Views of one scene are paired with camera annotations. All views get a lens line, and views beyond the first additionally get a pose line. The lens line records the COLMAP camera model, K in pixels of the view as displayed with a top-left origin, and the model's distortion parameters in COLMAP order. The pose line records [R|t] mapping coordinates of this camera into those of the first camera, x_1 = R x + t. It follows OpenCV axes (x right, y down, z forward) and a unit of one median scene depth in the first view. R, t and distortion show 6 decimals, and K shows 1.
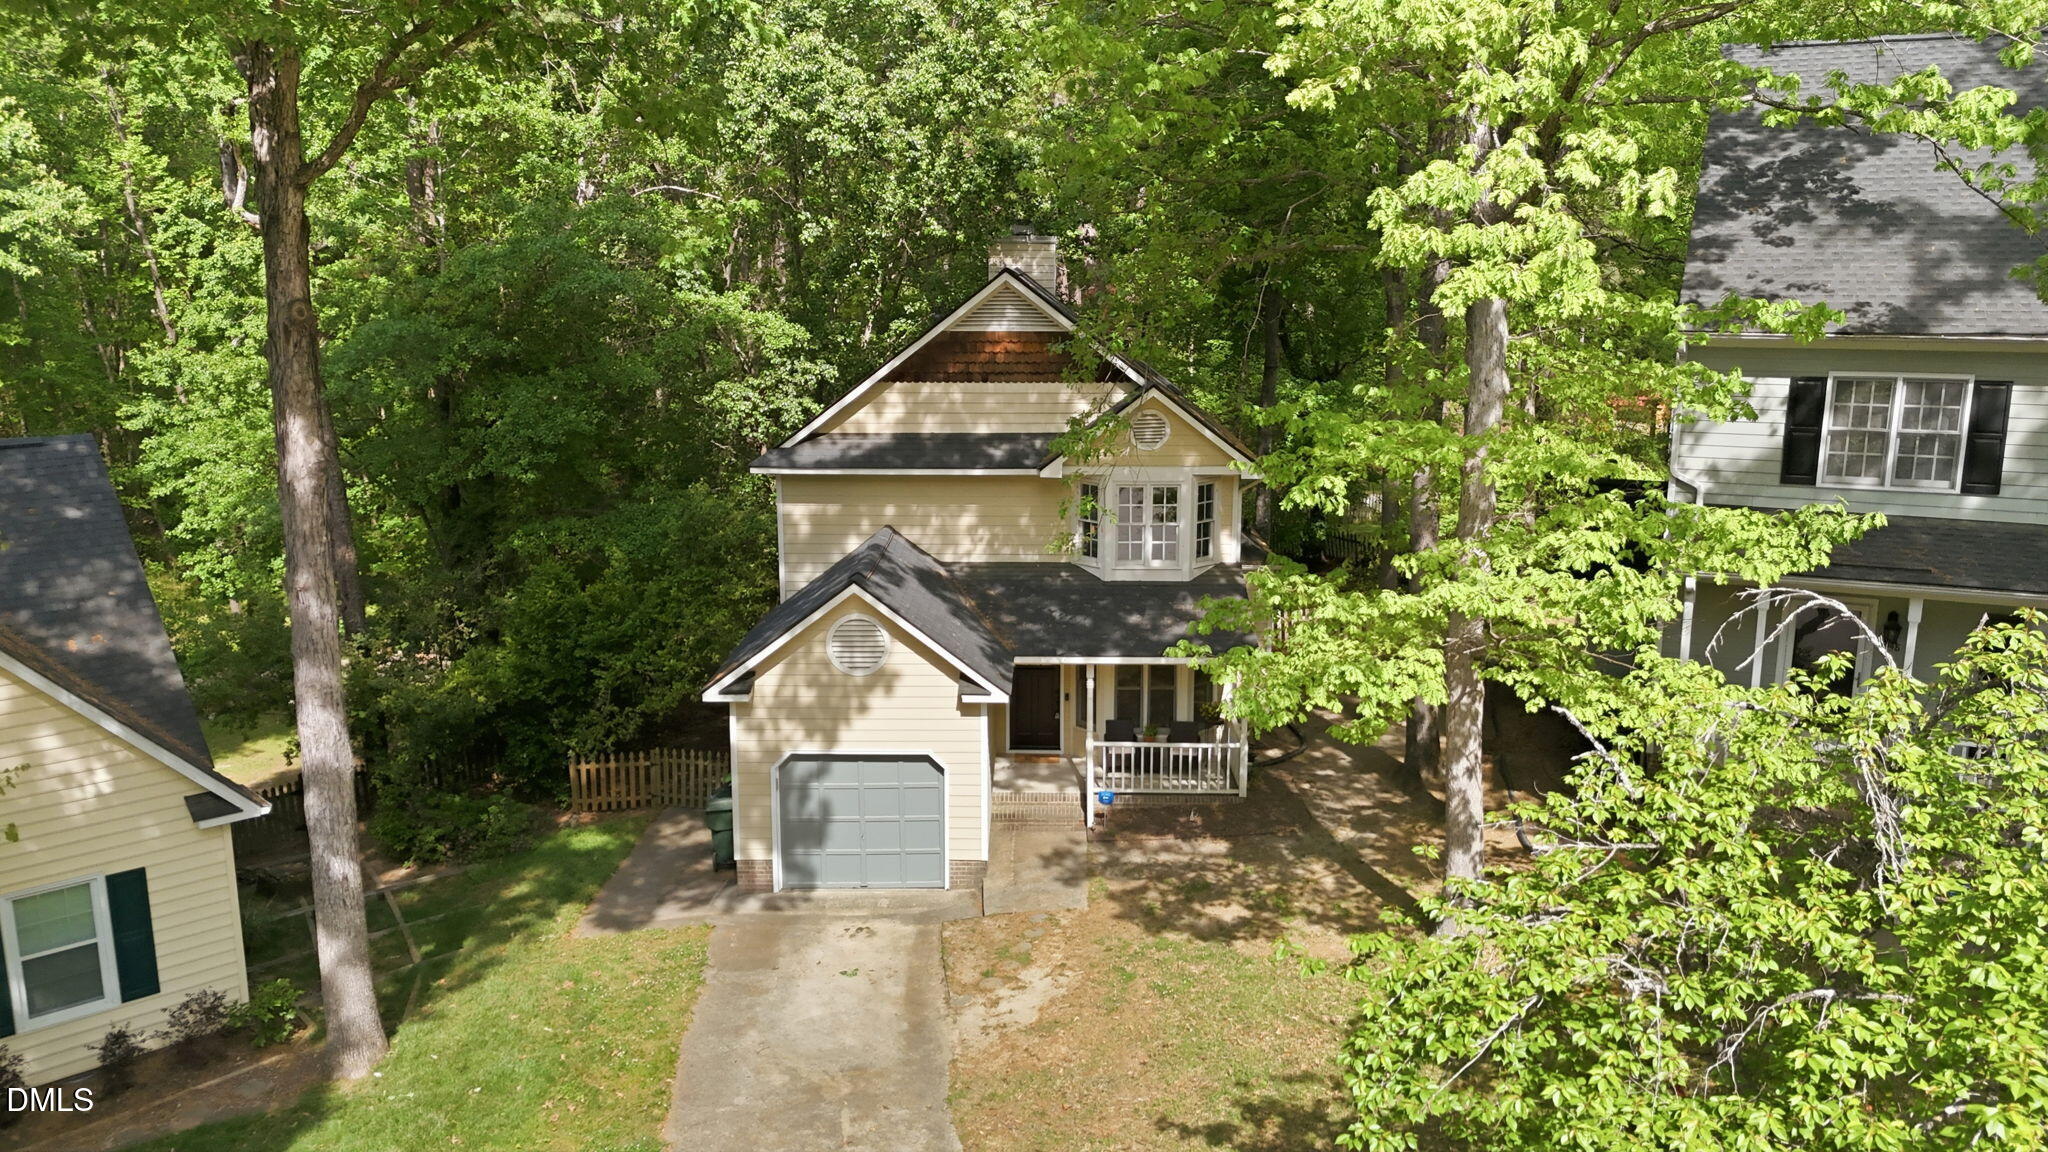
lens RADIAL K [[1498.3, 0, 1019.4], [0, 1498.3, 579.2], [0, 0, 1]] dist [0.152078, -0.267662]
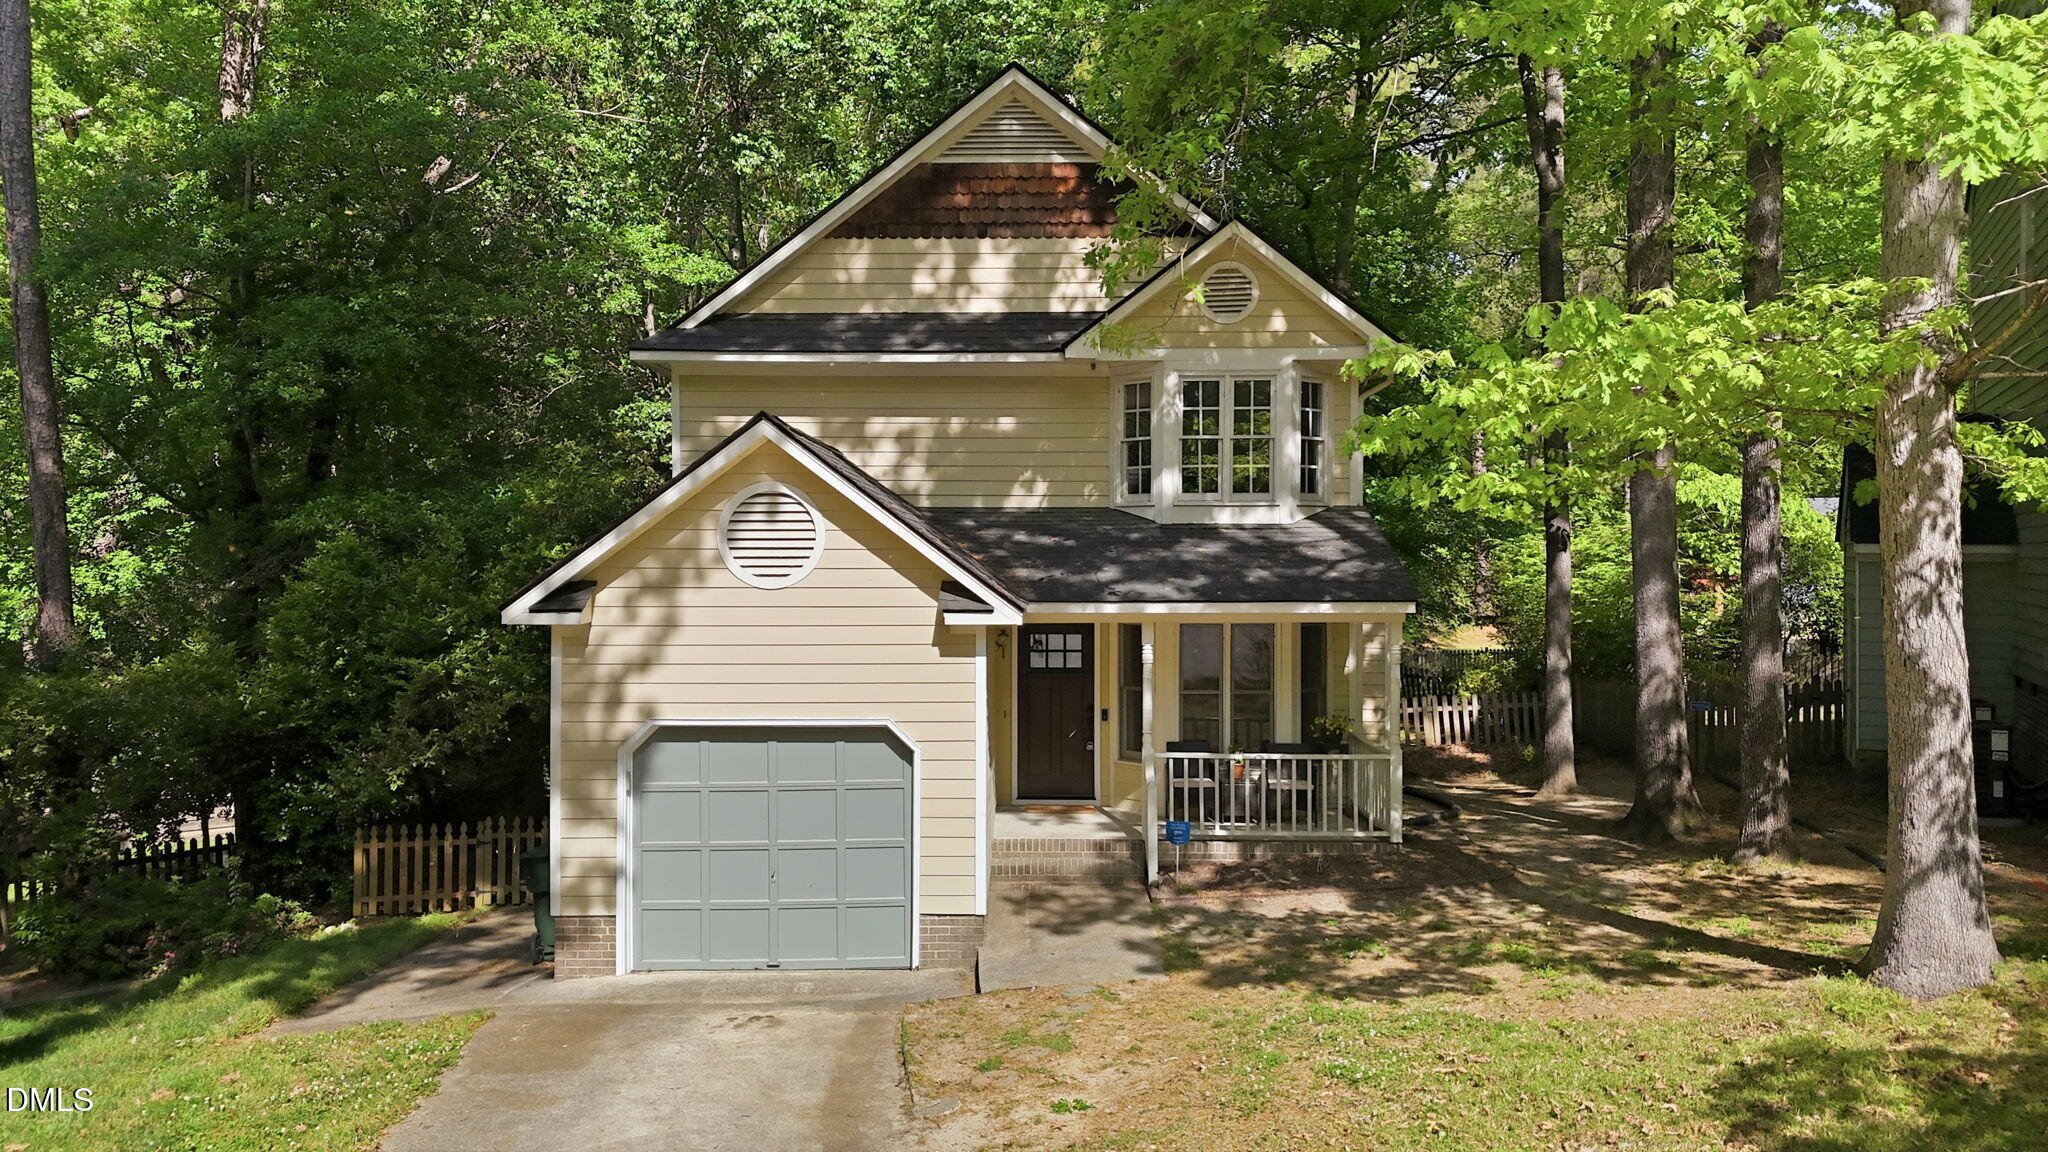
lens RADIAL K [[1498.3, 0, 1019.4], [0, 1498.3, 579.2], [0, 0, 1]] dist [0.152078, -0.267662]
pose [[0.999971, 0.001973, 0.007369, -0.011915], [-0.000571, 0.982626, -0.185596, 0.161130], [-0.007607, 0.185587, 0.982598, 0.384272]]
